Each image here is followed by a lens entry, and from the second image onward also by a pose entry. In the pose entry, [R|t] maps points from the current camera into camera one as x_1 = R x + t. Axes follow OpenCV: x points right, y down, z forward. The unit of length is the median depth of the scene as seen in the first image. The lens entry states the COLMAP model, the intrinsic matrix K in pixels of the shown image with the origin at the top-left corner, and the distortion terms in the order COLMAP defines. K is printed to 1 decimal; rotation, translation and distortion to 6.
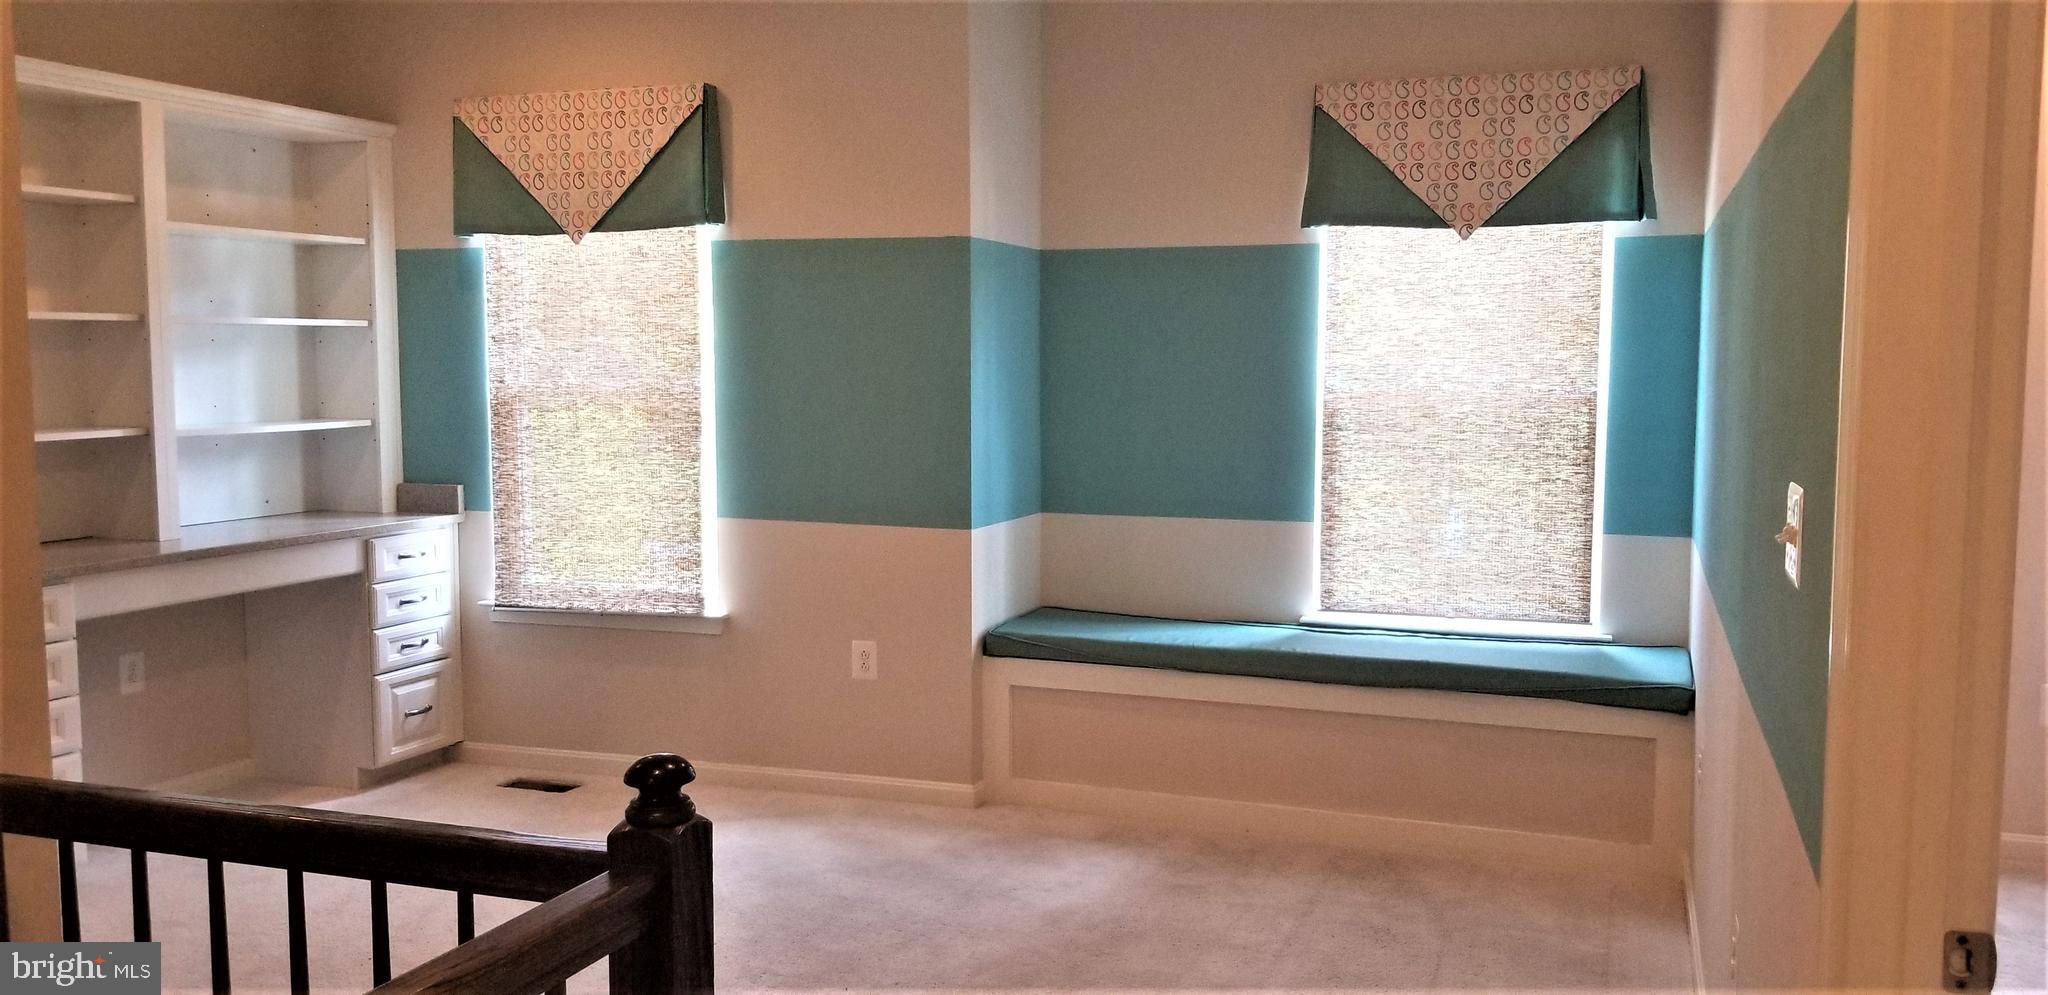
lens RADIAL K [[1603.0, 0, 1027.8], [0, 1603.0, 500.9], [0, 0, 1]] dist [0.036020, -0.026869]
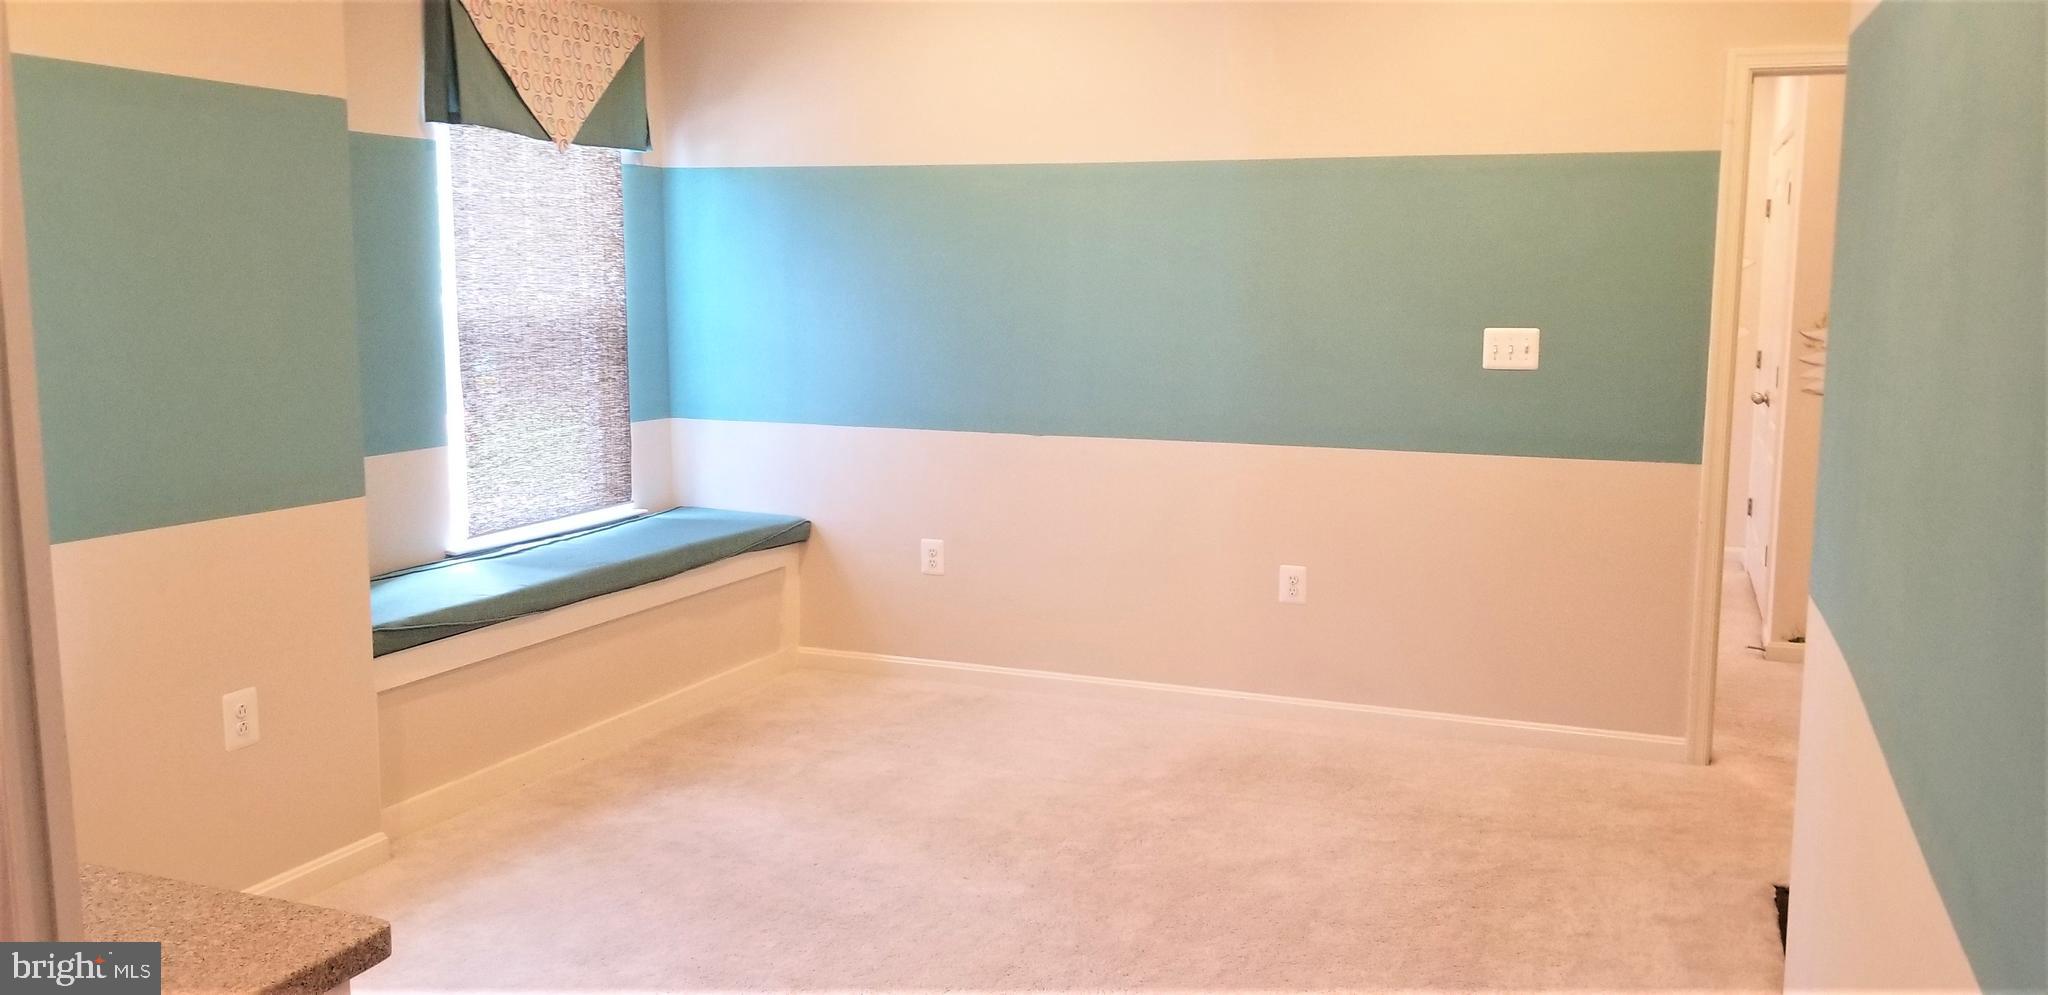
lens RADIAL K [[1603.0, 0, 1029.5], [0, 1603.0, 495.1], [0, 0, 1]] dist [0.036020, -0.026869]
pose [[0.020534, -0.132599, 0.990957, -0.772636], [0.088228, 0.987539, 0.130314, -0.052292], [-0.995889, 0.084754, 0.031977, 0.670989]]
